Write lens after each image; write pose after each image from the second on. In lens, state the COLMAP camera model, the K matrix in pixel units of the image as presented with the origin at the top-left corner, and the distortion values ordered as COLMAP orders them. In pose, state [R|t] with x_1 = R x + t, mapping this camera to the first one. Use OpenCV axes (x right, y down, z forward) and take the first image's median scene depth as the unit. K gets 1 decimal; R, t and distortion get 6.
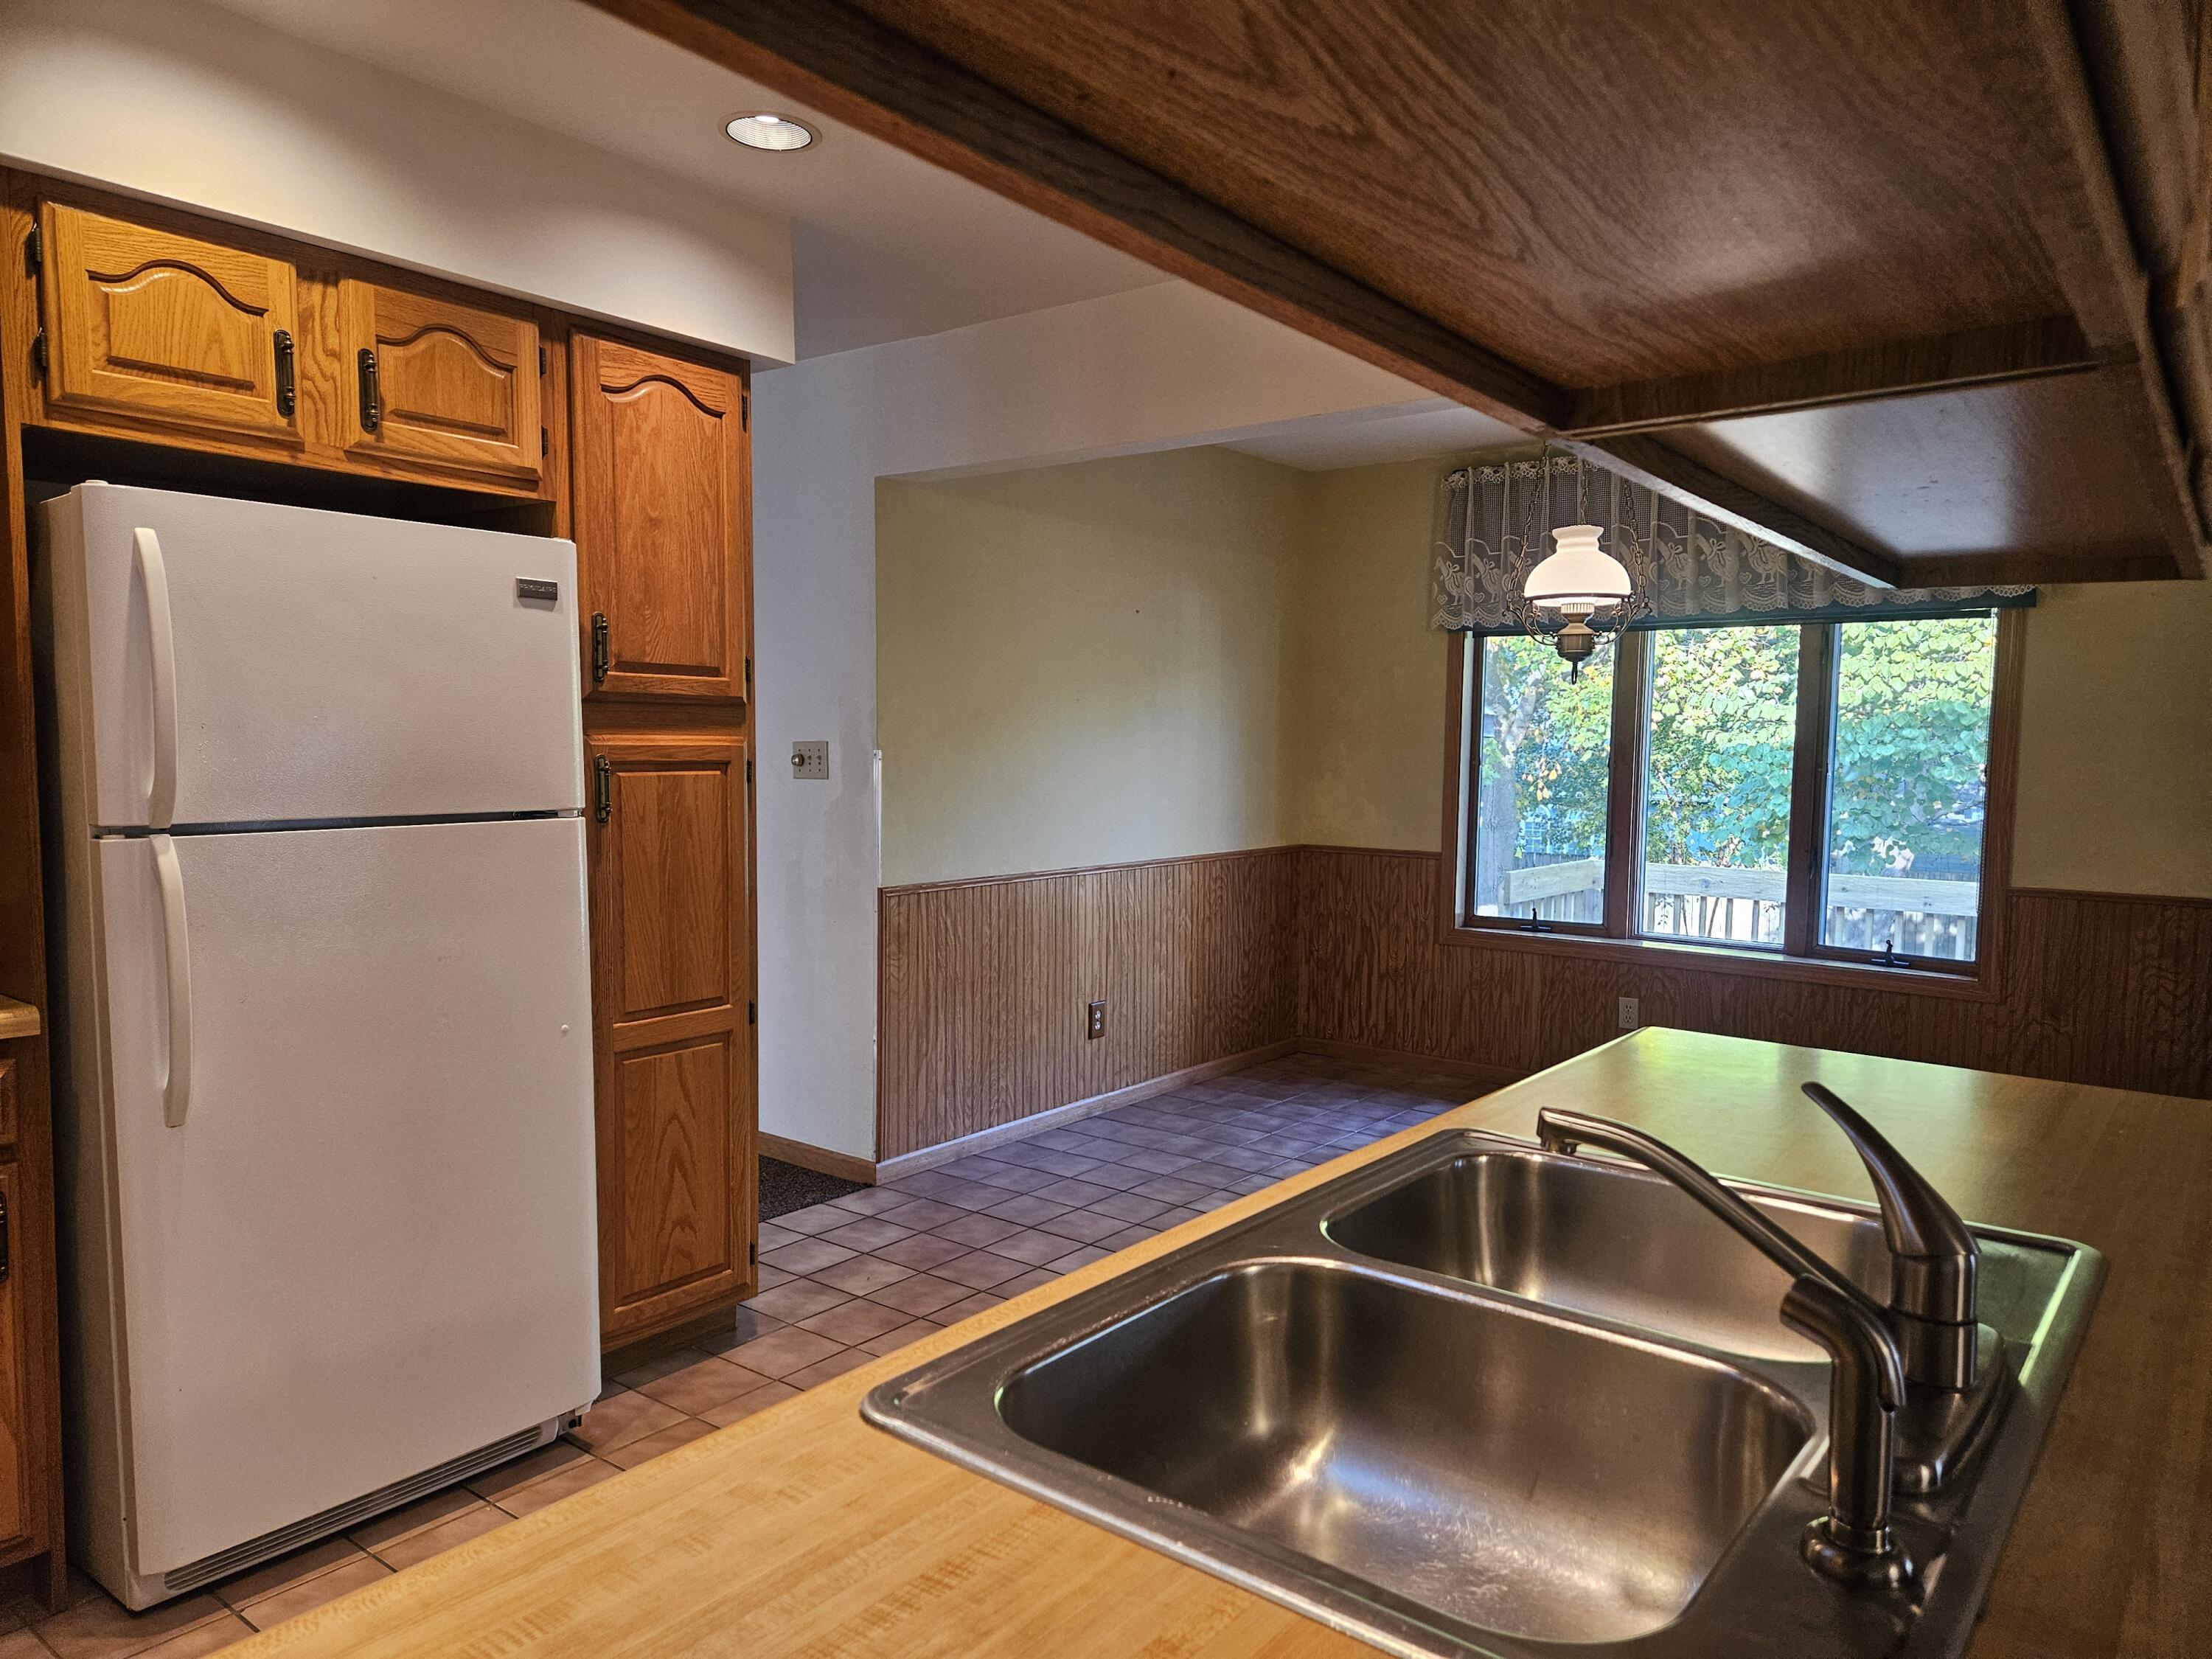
lens RADIAL K [[1463.0, 0, 1104.4], [0, 1463.0, 847.1], [0, 0, 1]] dist [0.069147, -0.050287]
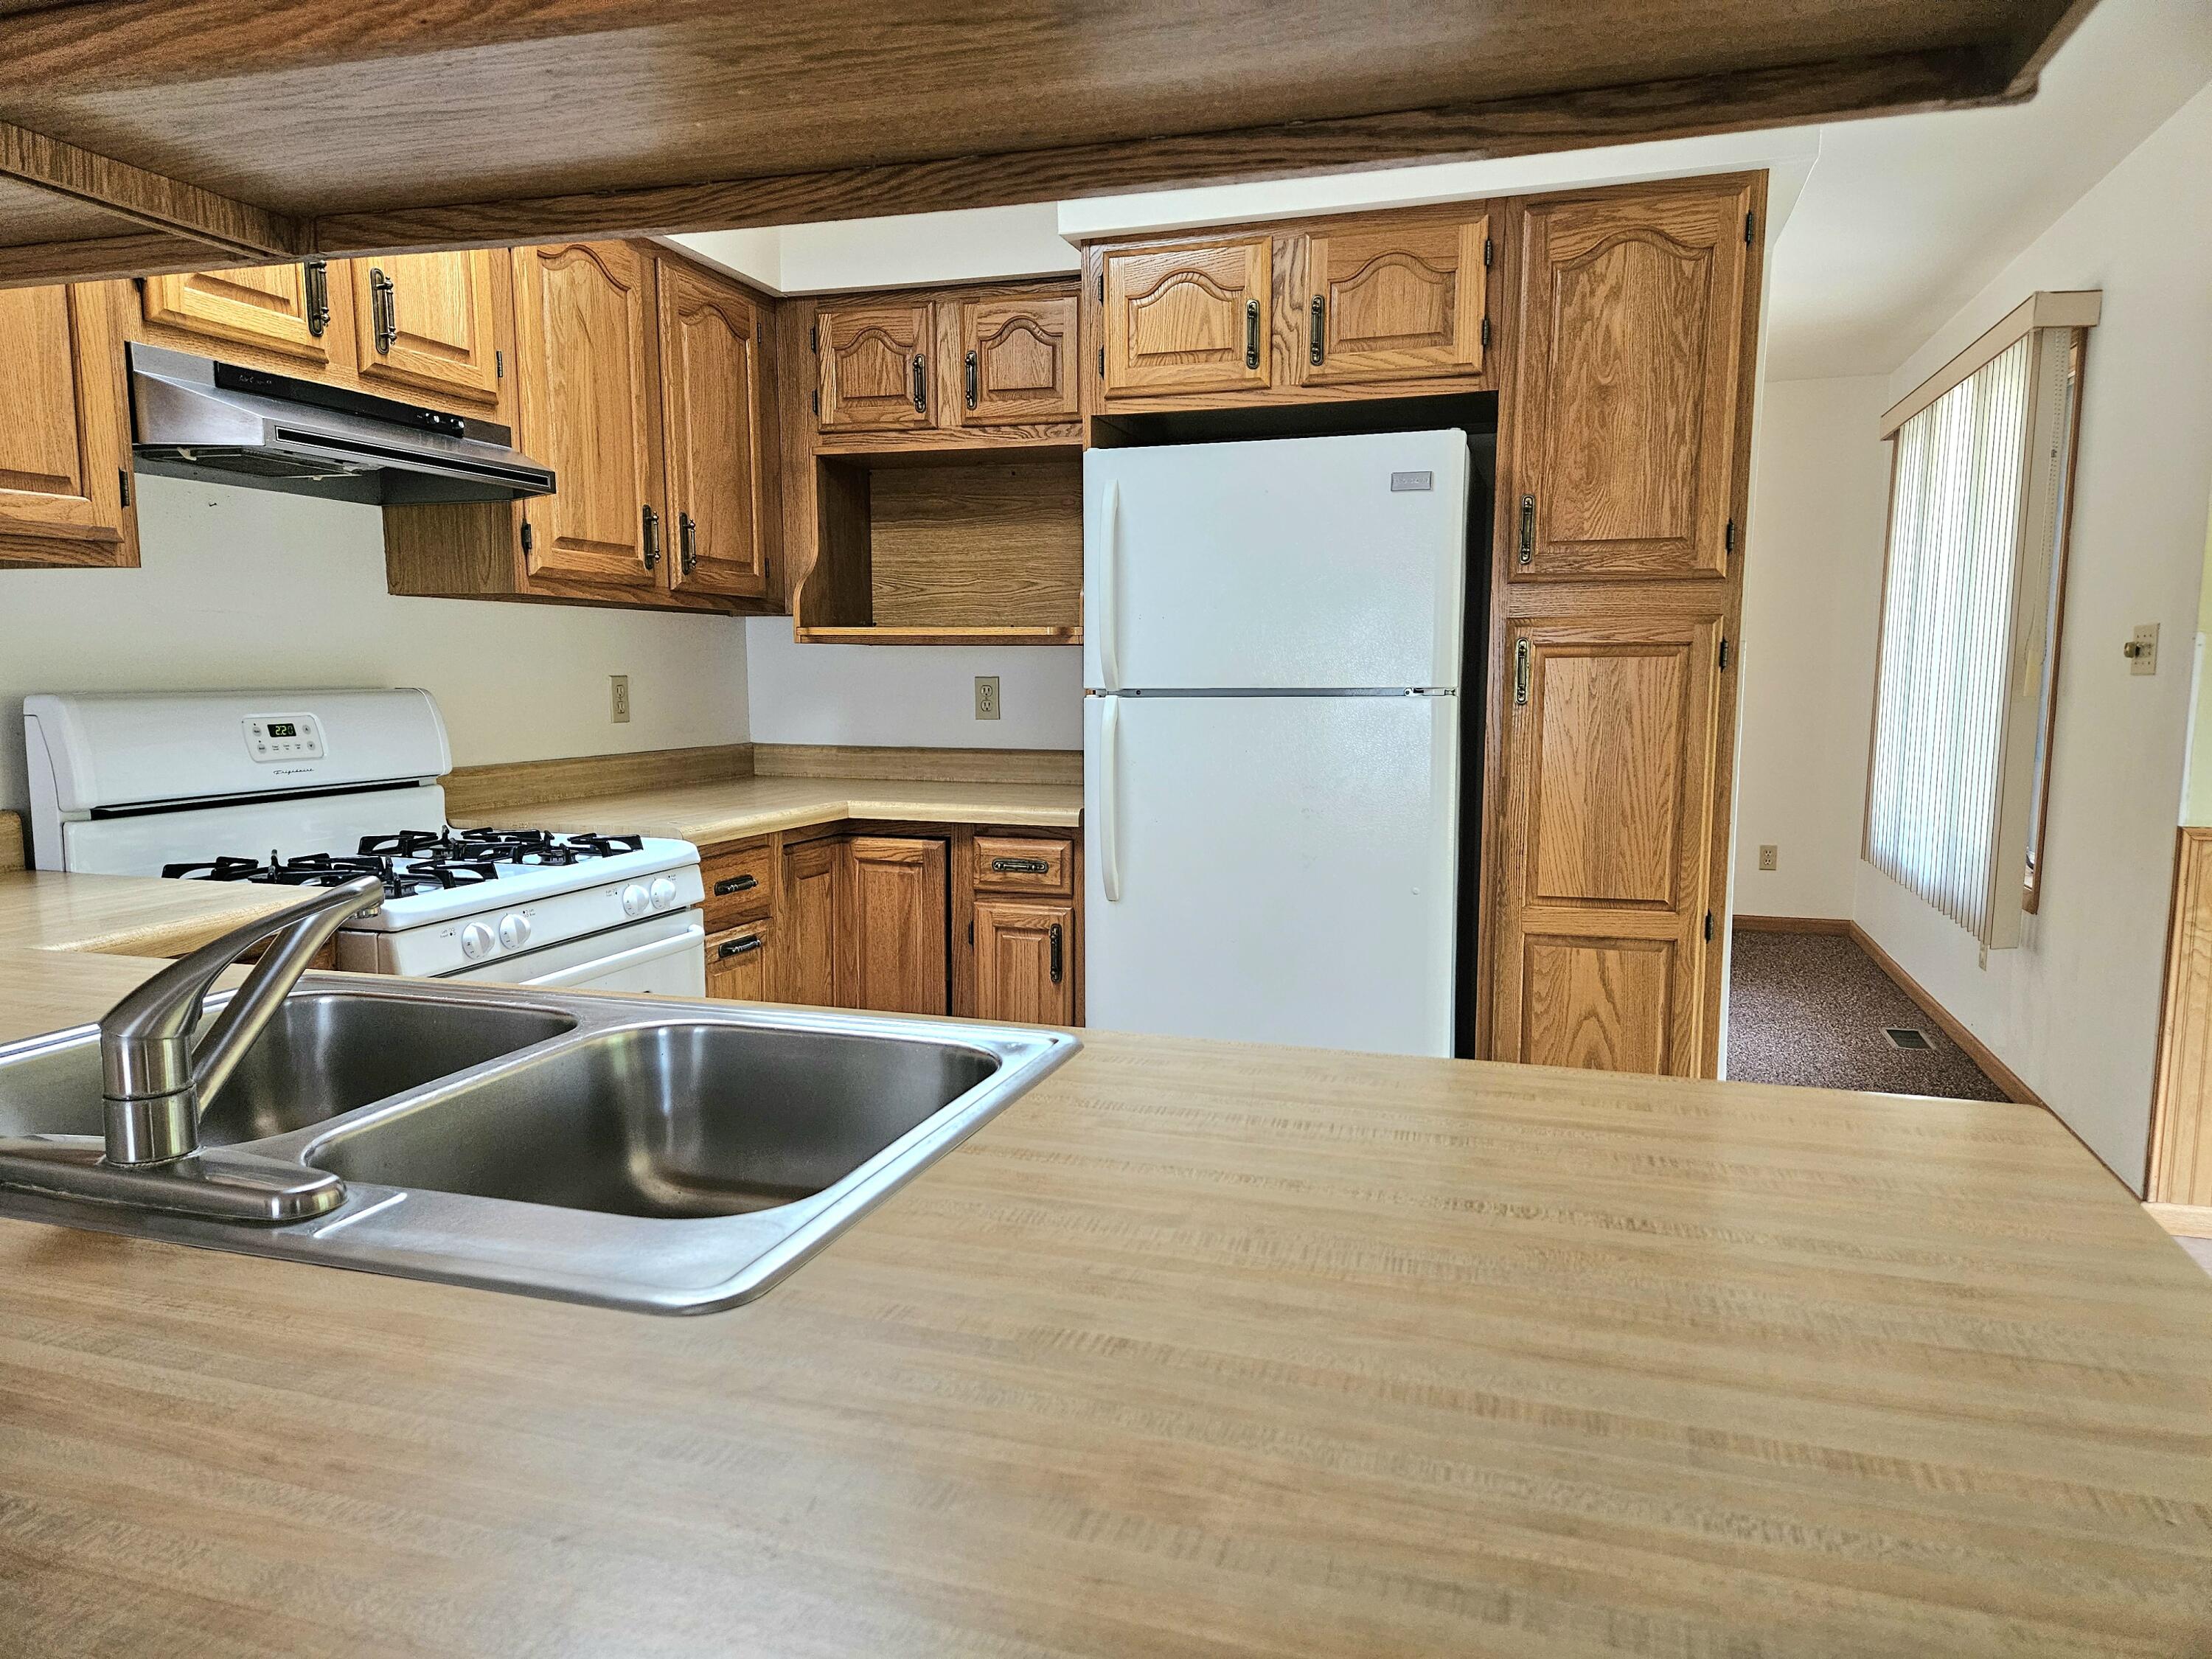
lens RADIAL K [[1463.0, 0, 1094.2], [0, 1463.0, 819.6], [0, 0, 1]] dist [0.069147, -0.050287]
pose [[0.339609, 0.093361, -0.935922, 0.287979], [-0.066889, 0.994939, 0.074977, 0.003821], [0.938185, 0.037140, 0.344135, 0.212958]]
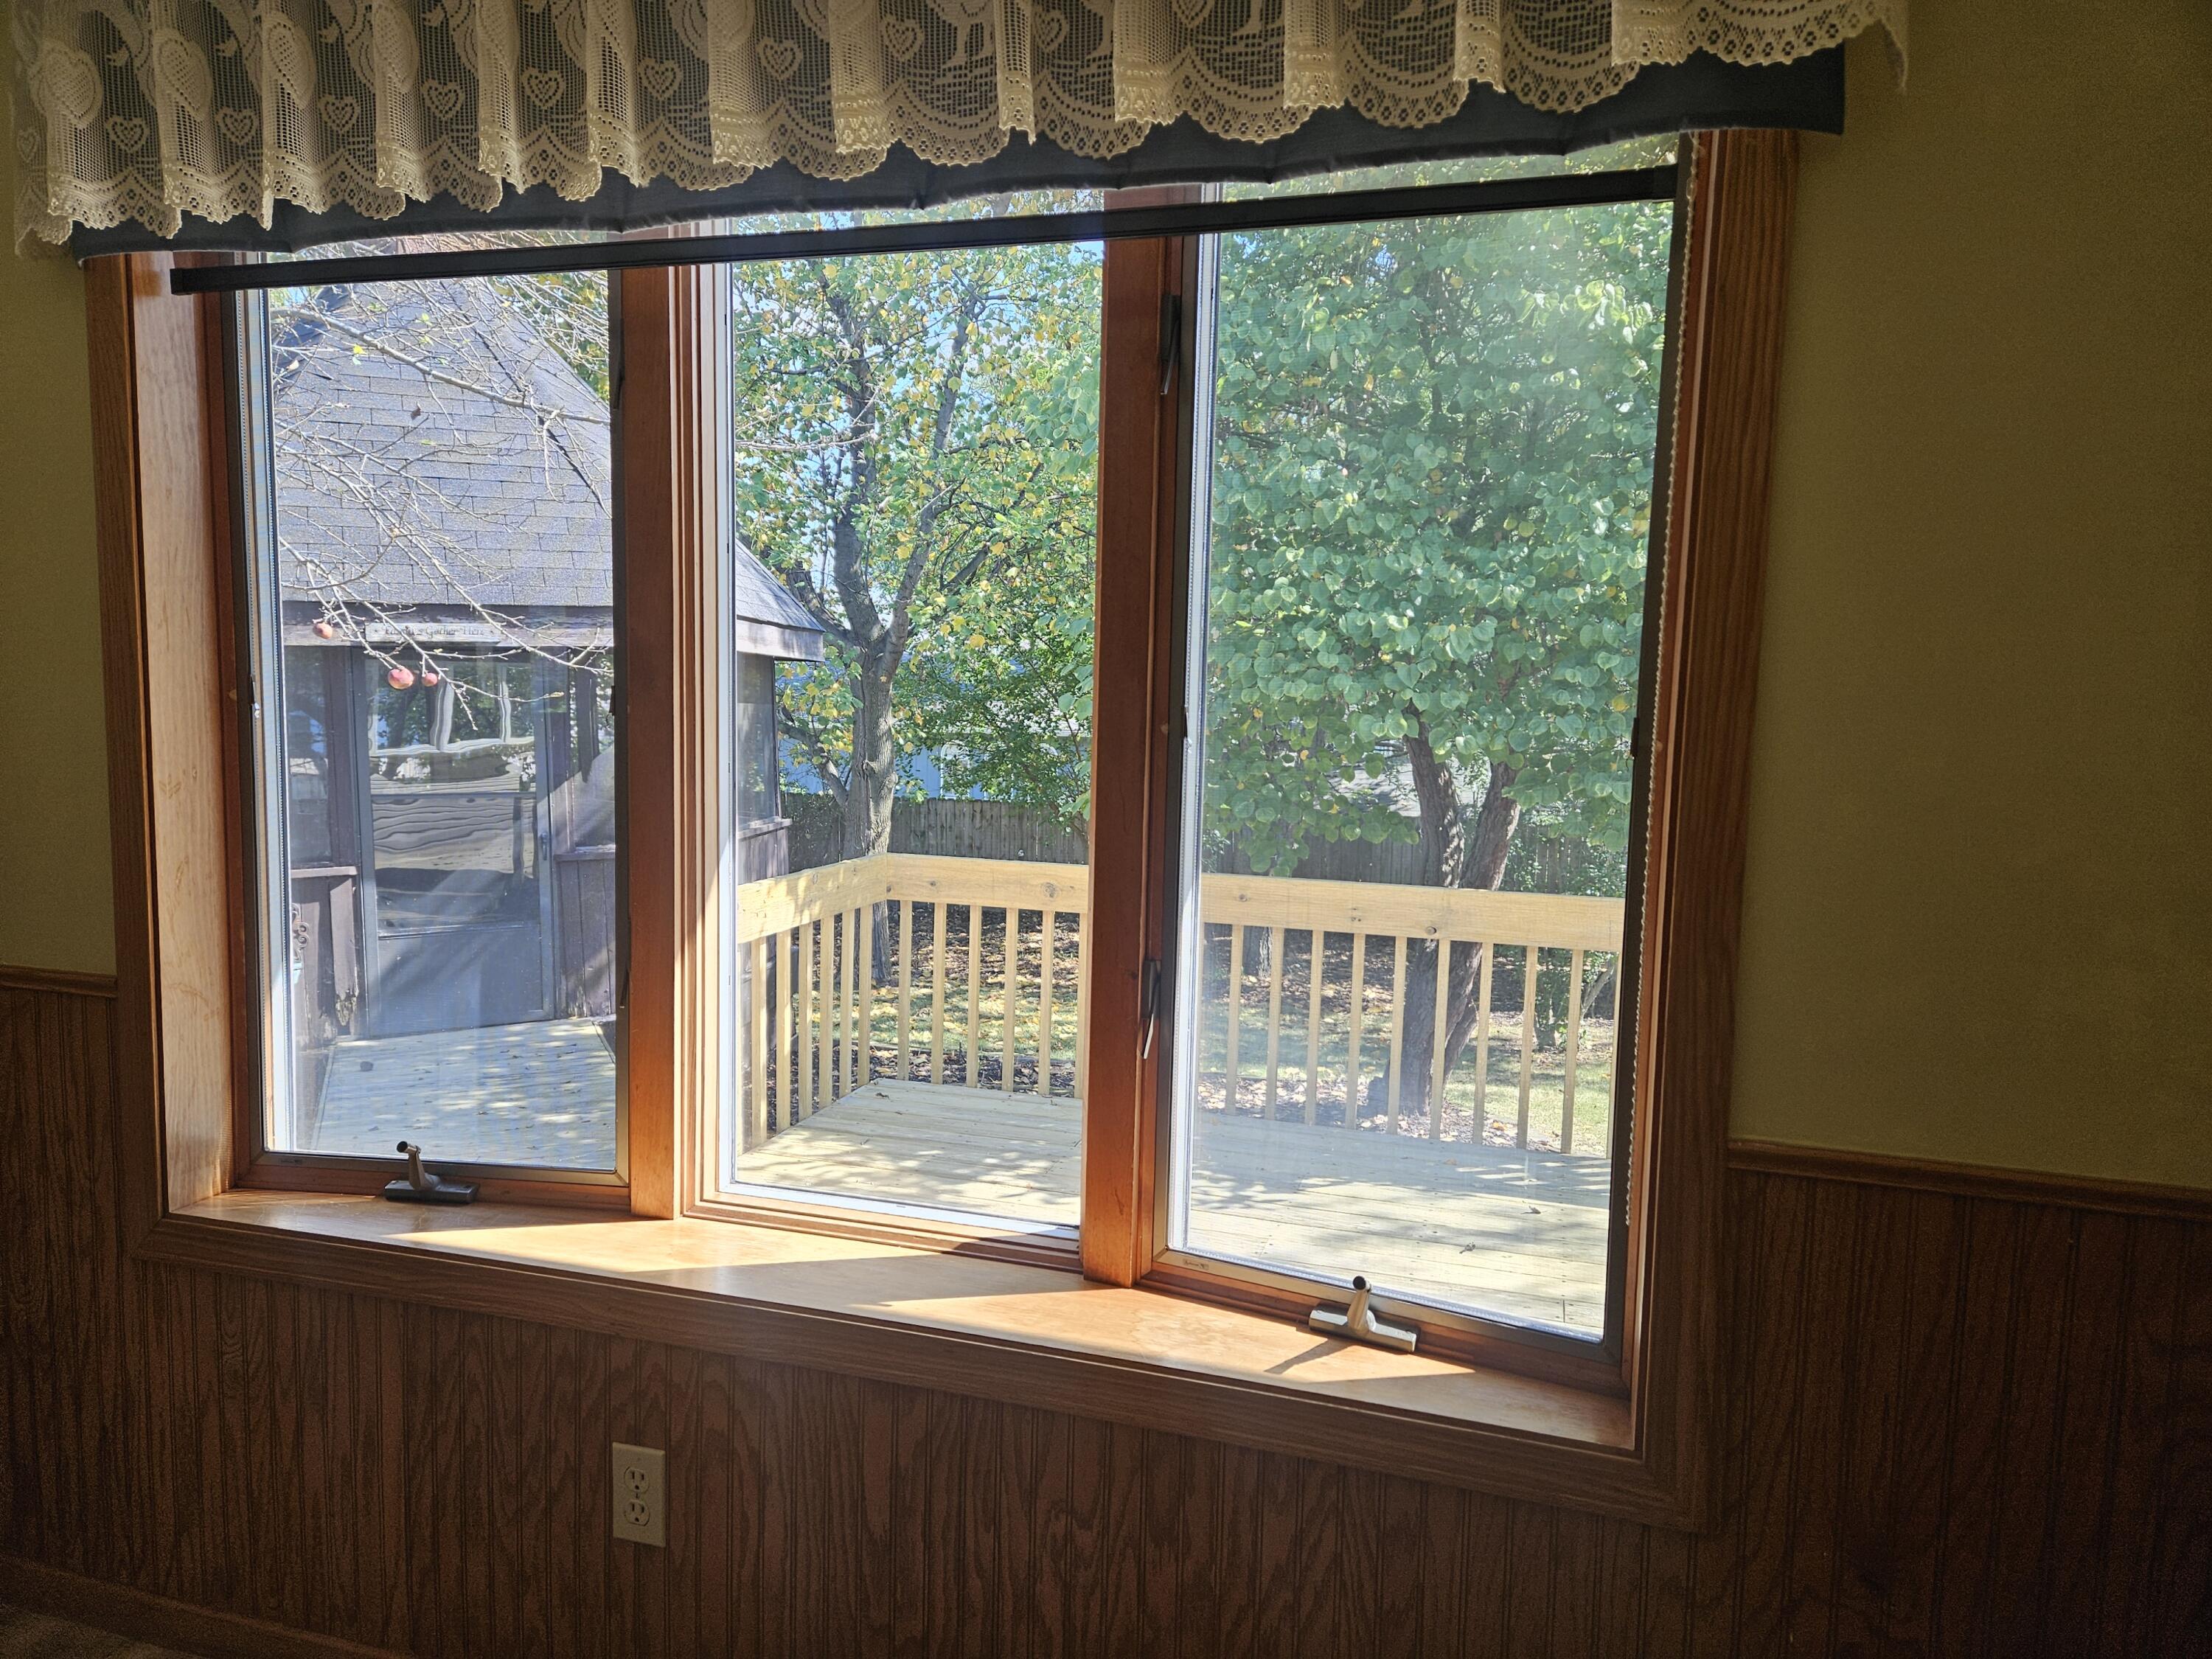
lens RADIAL K [[1463.0, 0, 1121.4], [0, 1463.0, 822.5], [0, 0, 1]] dist [0.069147, -0.050287]
pose [[0.928250, -0.026400, 0.371018, 0.354815], [0.015706, 0.999370, 0.031814, -0.041536], [-0.371625, -0.023704, 0.928080, 0.705336]]
